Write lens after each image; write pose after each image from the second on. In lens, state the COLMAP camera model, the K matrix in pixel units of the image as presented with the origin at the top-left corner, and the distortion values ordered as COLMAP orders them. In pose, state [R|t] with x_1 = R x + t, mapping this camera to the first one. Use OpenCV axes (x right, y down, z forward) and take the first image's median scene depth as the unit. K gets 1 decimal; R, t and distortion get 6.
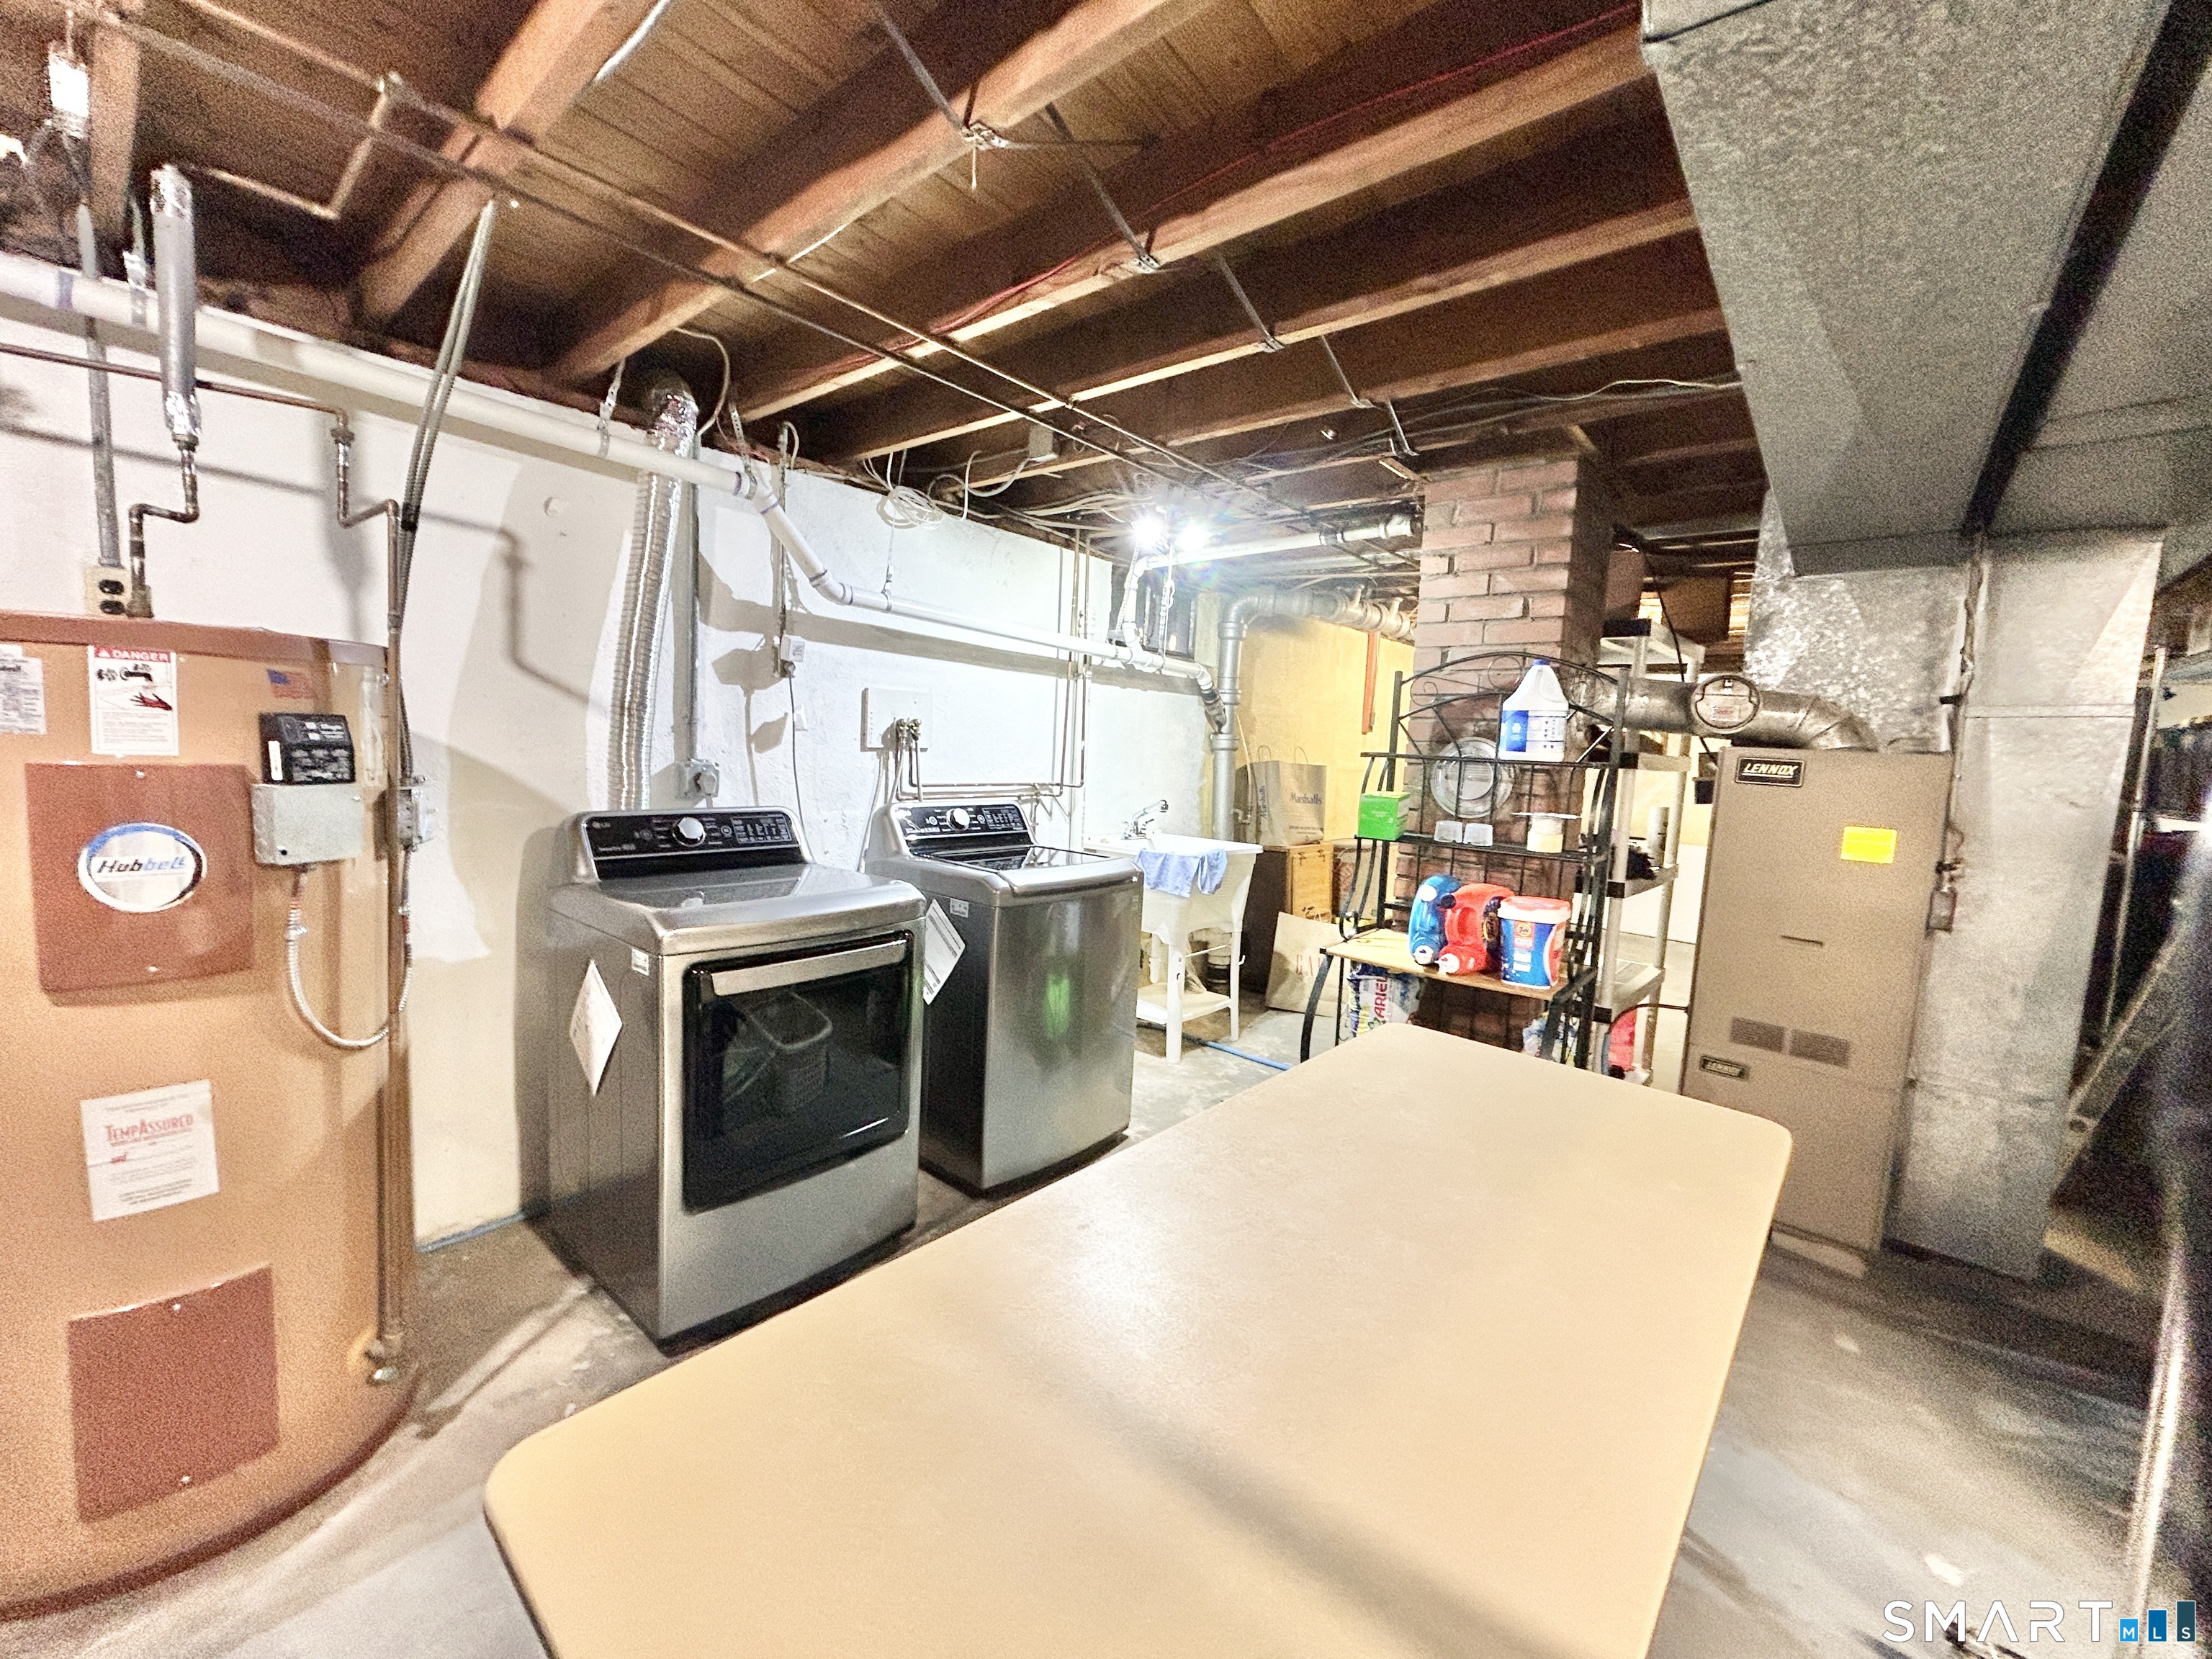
lens RADIAL K [[883.9, 0, 1098.5], [0, 883.9, 826.6], [0, 0, 1]] dist [-0.002939, -0.000039]
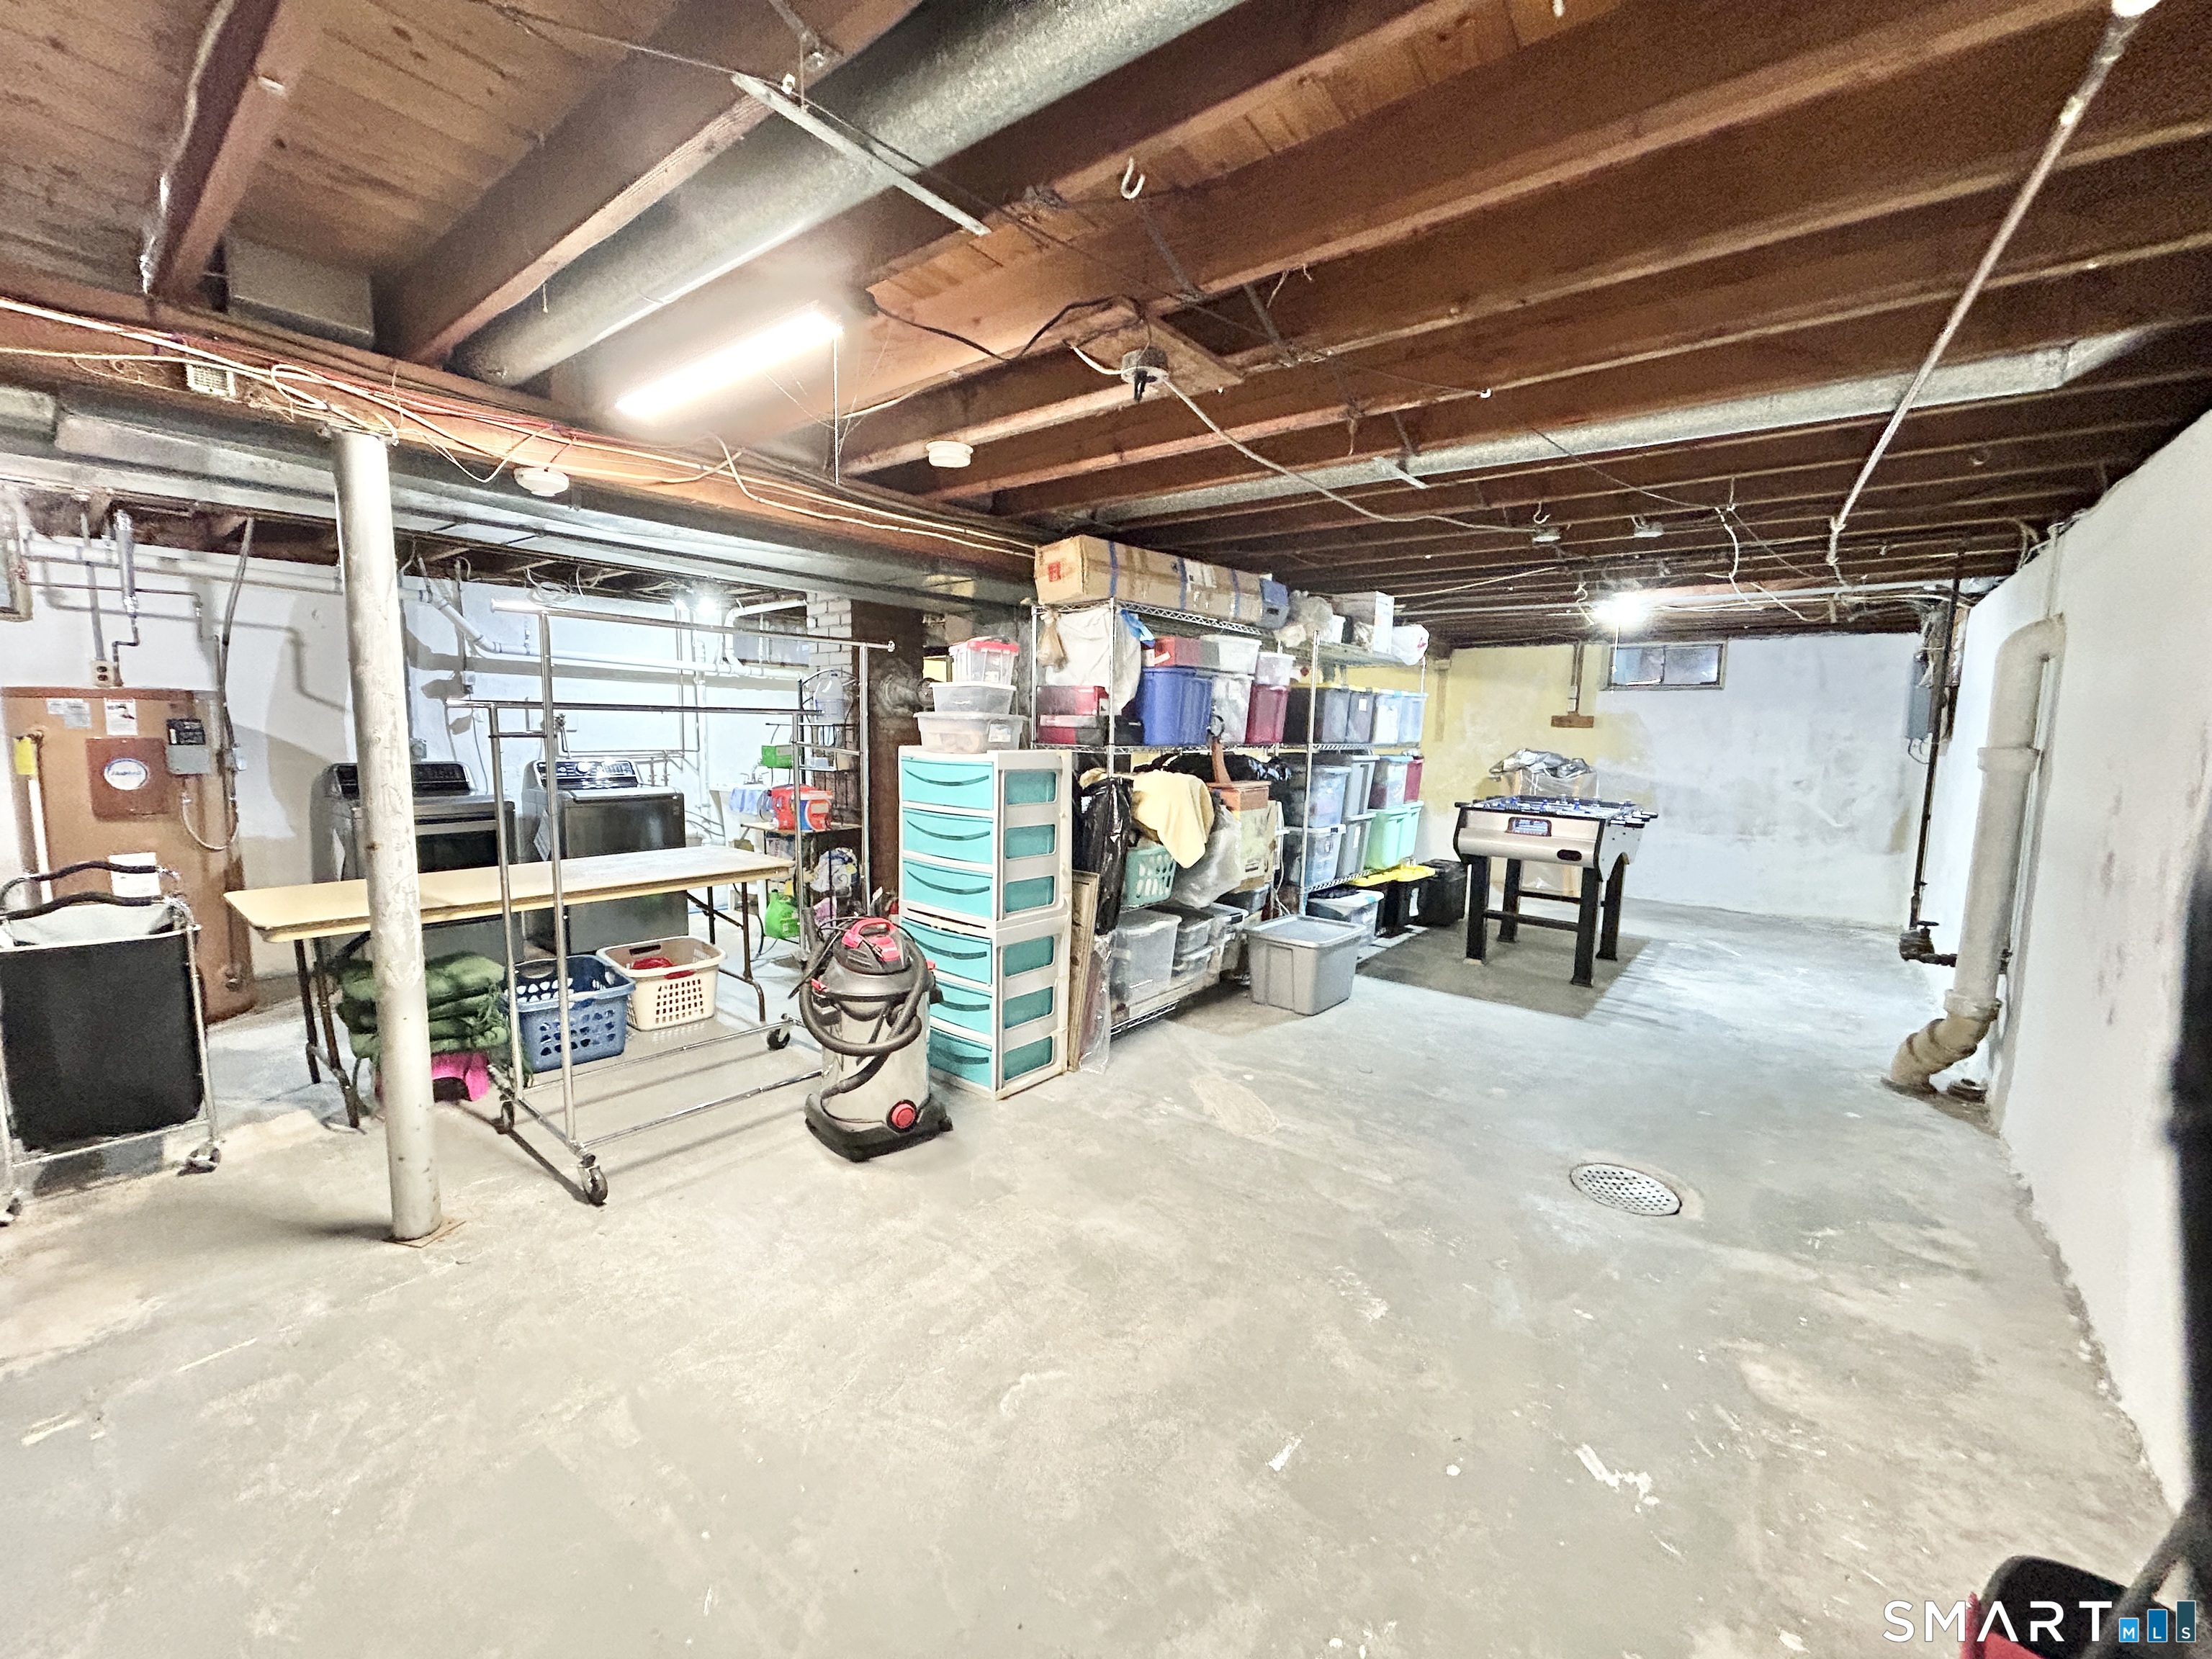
lens RADIAL K [[883.9, 0, 1100.1], [0, 883.9, 830.6], [0, 0, 1]] dist [-0.002939, -0.000039]
pose [[0.998802, -0.037909, 0.030934, 1.483646], [0.037402, 0.999159, 0.016817, 0.224732], [-0.031545, -0.015640, 0.999380, -1.470900]]
